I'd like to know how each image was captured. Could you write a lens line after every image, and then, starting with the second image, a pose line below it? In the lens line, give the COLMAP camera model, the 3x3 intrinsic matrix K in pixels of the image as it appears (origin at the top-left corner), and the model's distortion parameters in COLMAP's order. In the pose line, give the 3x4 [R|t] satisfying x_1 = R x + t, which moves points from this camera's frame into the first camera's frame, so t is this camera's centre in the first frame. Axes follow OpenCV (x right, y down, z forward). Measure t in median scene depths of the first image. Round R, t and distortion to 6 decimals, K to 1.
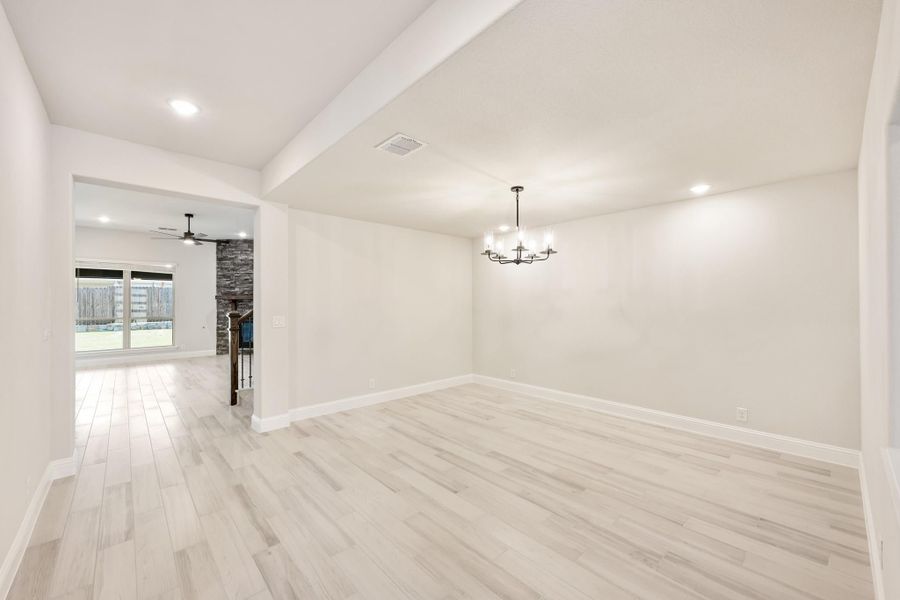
lens RADIAL K [[357.6, 0, 450.0], [0, 357.6, 300.0], [0, 0, 1]] dist [-0.000843, -0.000093]
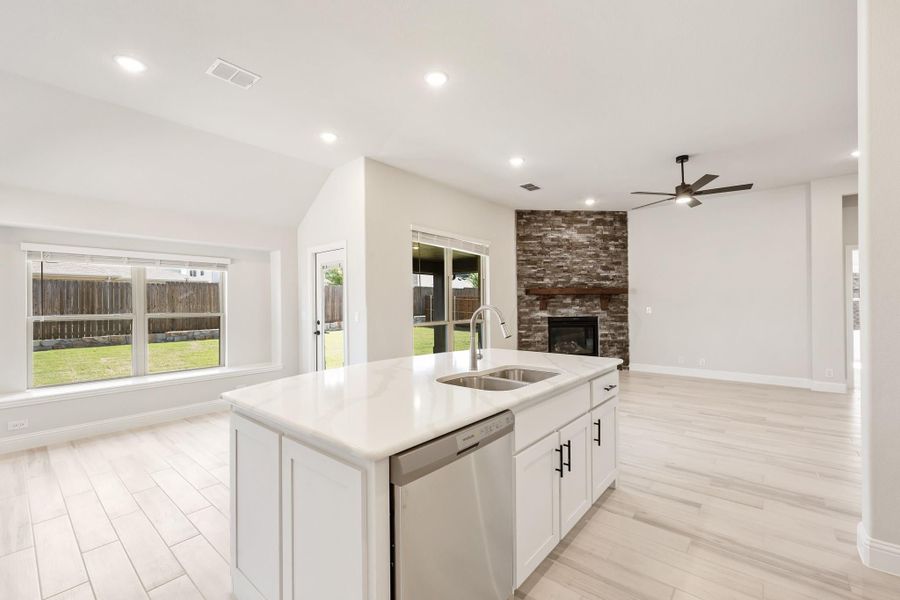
lens RADIAL K [[372.2, 0, 450.0], [0, 372.2, 300.0], [0, 0, 1]] dist [0.001305, 0.000033]
pose [[0.991185, -0.006928, 0.132300, -0.117041], [0.006937, 0.999976, 0.000397, 0.001010], [-0.132300, 0.000524, 0.991210, 0.038139]]
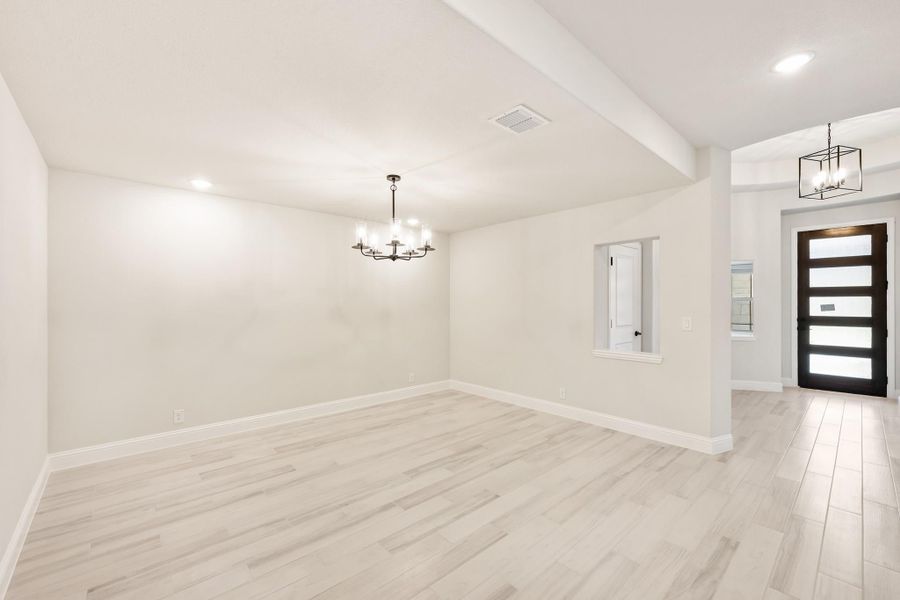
lens RADIAL K [[372.2, 0, 450.0], [0, 372.2, 300.0], [0, 0, 1]] dist [0.001305, 0.000033]
pose [[0.005951, 0.009465, 0.999937, -0.888064], [-0.007806, 0.999925, -0.009419, 0.010420], [-0.999952, -0.007749, 0.006025, 0.993607]]
